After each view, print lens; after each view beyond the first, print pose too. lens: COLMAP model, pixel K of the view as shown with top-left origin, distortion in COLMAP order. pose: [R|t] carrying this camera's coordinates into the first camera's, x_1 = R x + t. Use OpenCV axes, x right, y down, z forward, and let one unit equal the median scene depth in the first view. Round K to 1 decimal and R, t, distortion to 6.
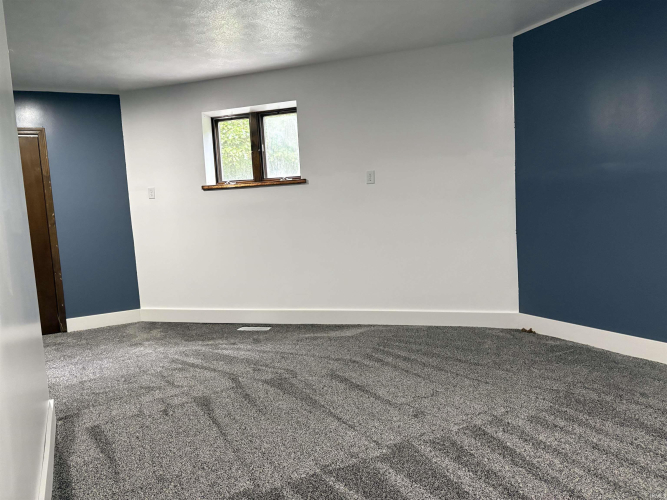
lens RADIAL K [[500.4, 0, 330.7], [0, 500.4, 251.1], [0, 0, 1]] dist [0.021712, -0.016910]
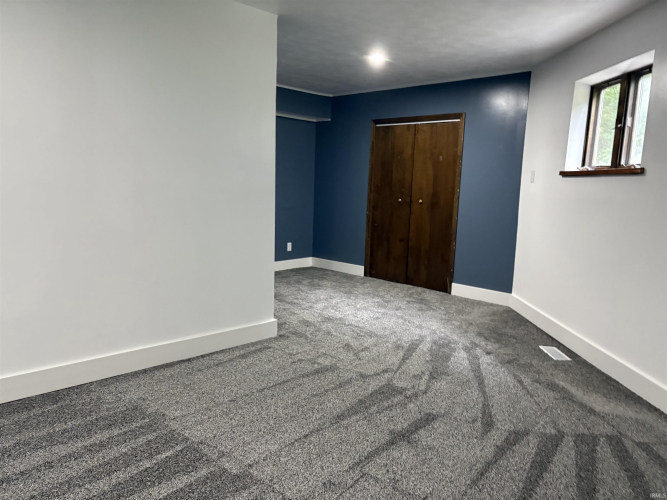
lens RADIAL K [[500.4, 0, 346.4], [0, 500.4, 255.7], [0, 0, 1]] dist [0.021712, -0.016910]
pose [[0.332329, 0.205932, -0.920407, 0.439861], [-0.143899, 0.975518, 0.166305, -0.081775], [0.932121, 0.077178, 0.353827, 0.384505]]
